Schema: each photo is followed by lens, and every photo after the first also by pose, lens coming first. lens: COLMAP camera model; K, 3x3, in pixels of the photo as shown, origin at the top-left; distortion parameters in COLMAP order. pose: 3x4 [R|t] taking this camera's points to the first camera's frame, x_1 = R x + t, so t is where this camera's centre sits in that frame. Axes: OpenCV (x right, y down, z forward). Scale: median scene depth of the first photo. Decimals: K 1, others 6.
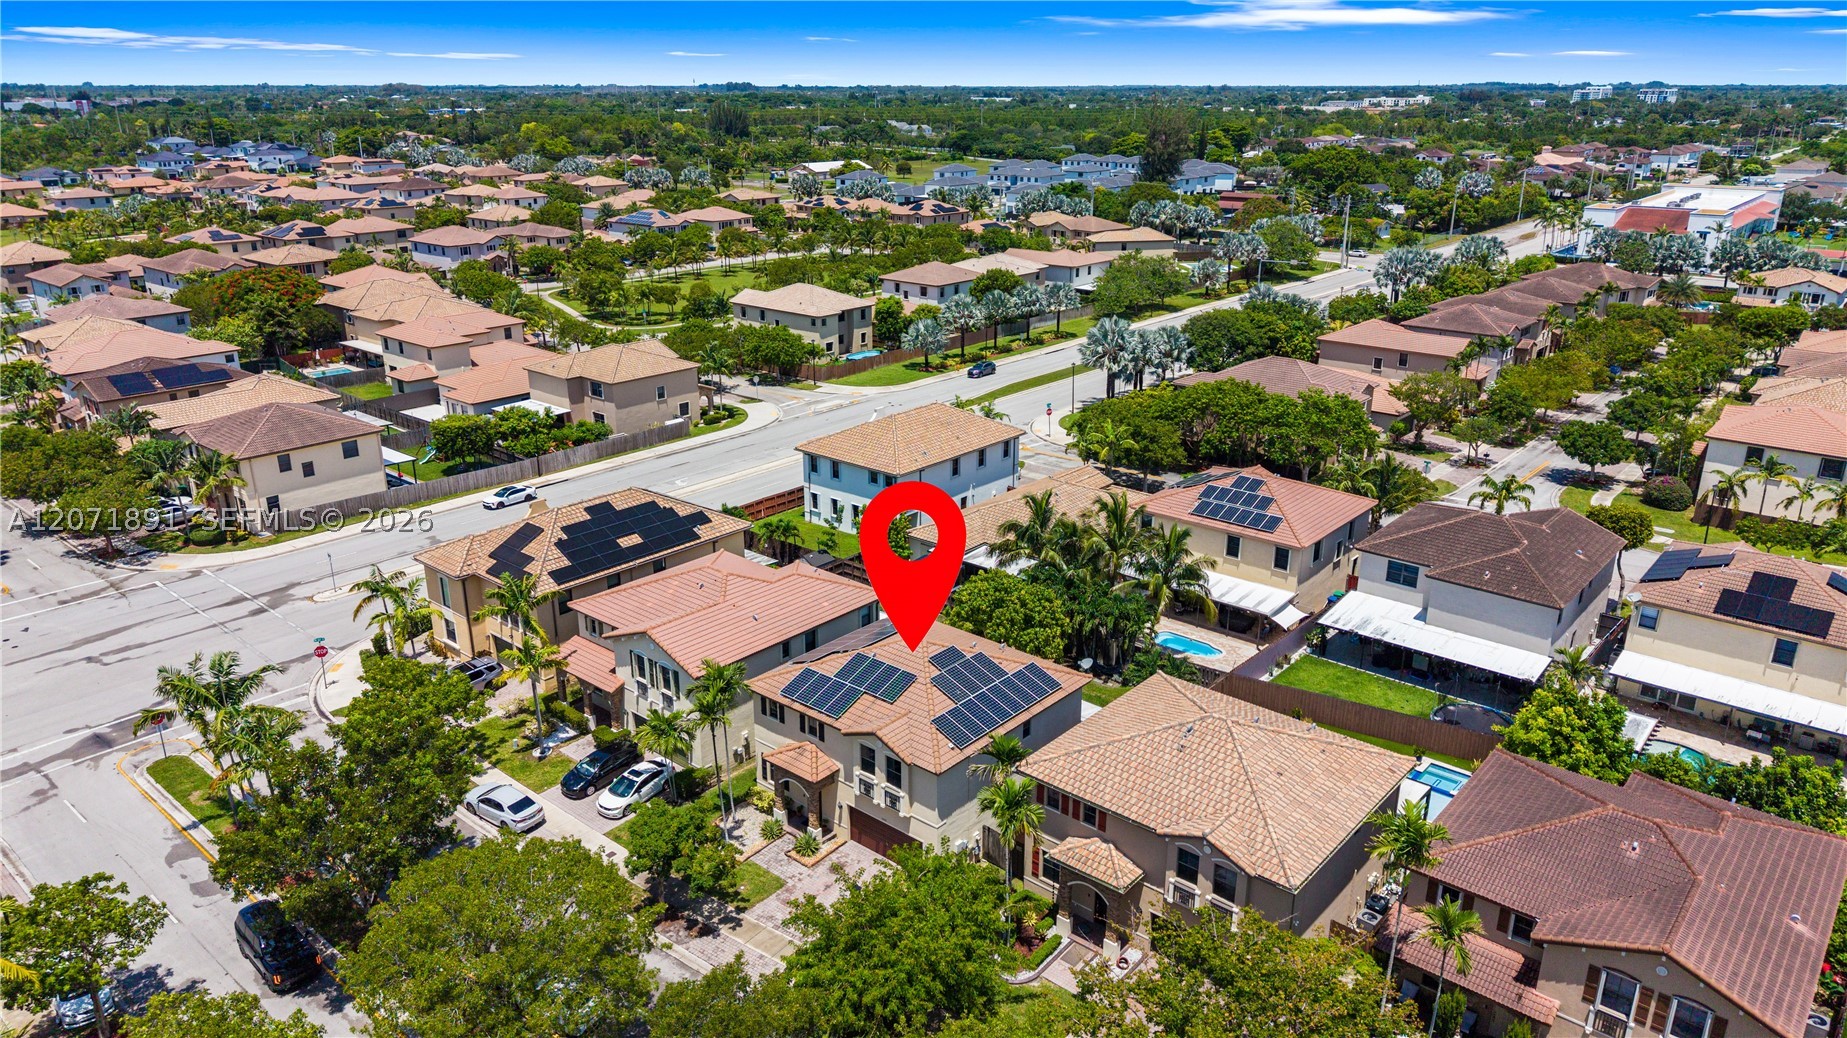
lens RADIAL K [[1236.9, 0, 930.0], [0, 1236.9, 508.3], [0, 0, 1]] dist [0.024930, -0.015942]
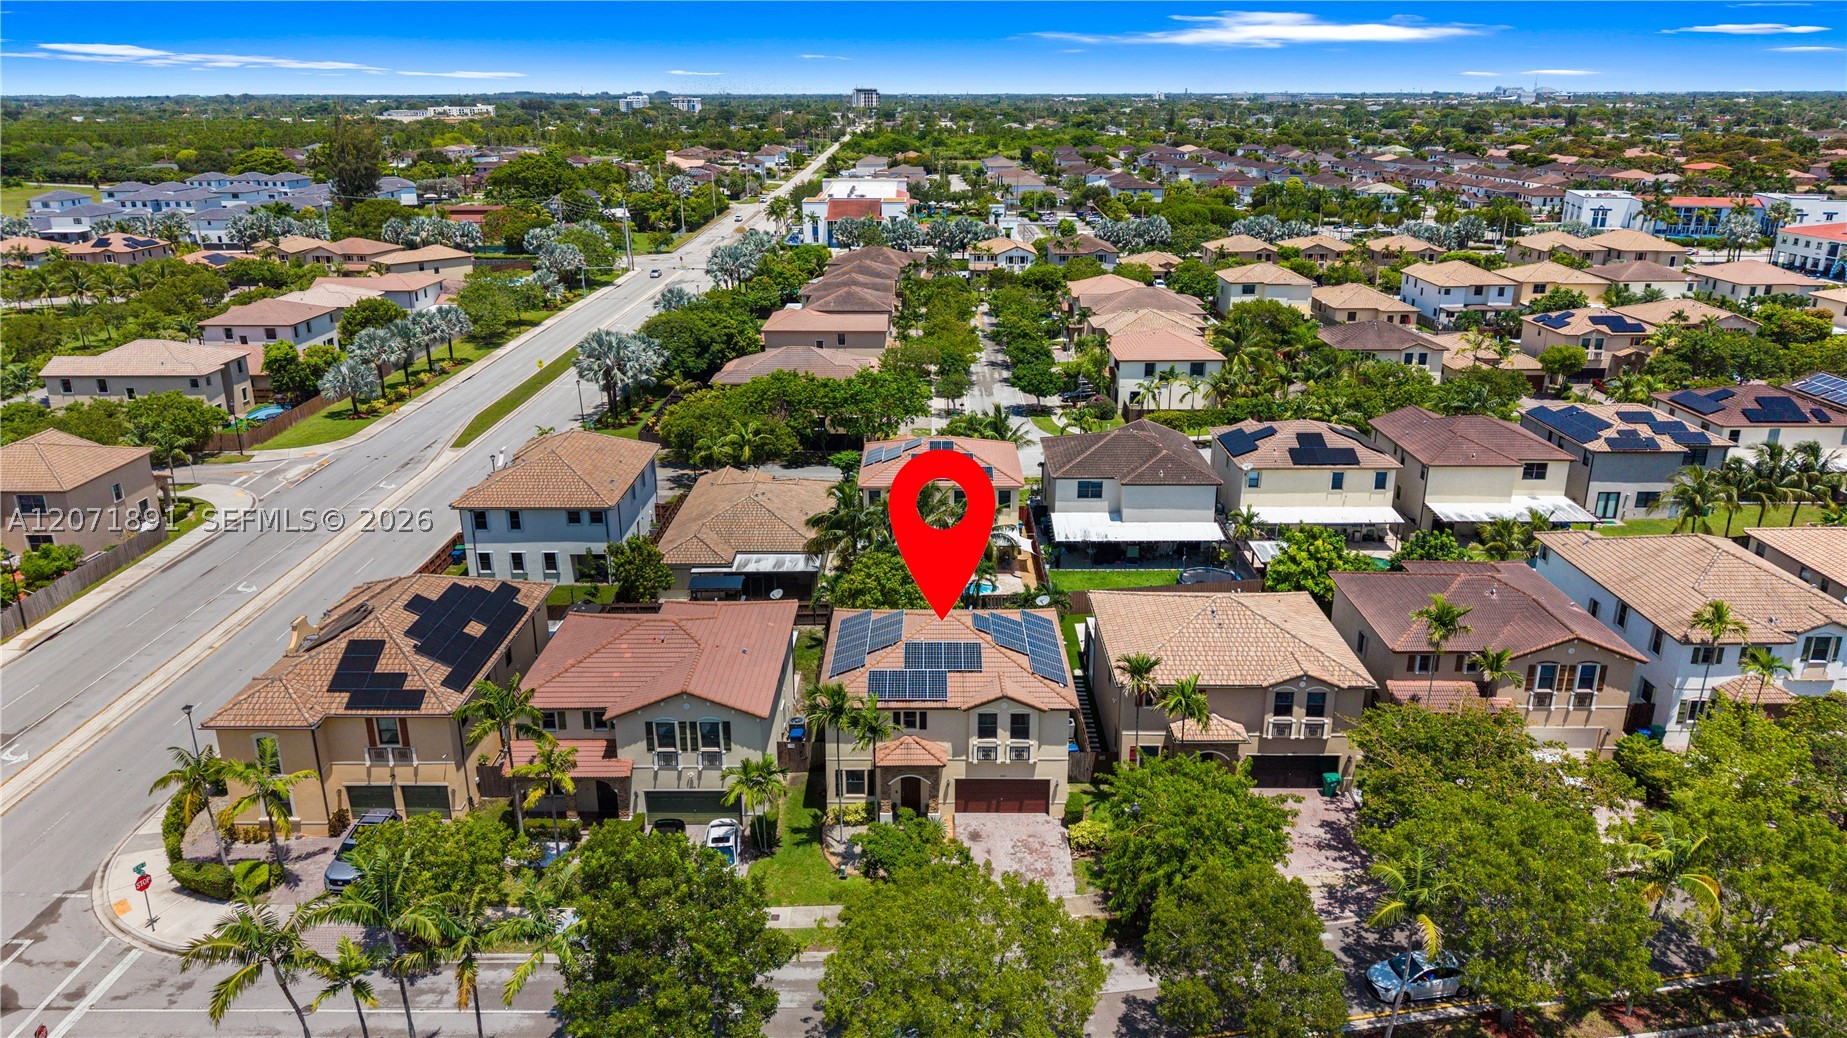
lens RADIAL K [[1236.9, 0, 934.9], [0, 1236.9, 531.9], [0, 0, 1]] dist [0.024930, -0.015942]
pose [[0.757411, -0.218257, 0.615381, -0.498104], [0.212097, 0.973609, 0.084261, -0.042004], [-0.617531, 0.066700, 0.783713, 0.127958]]
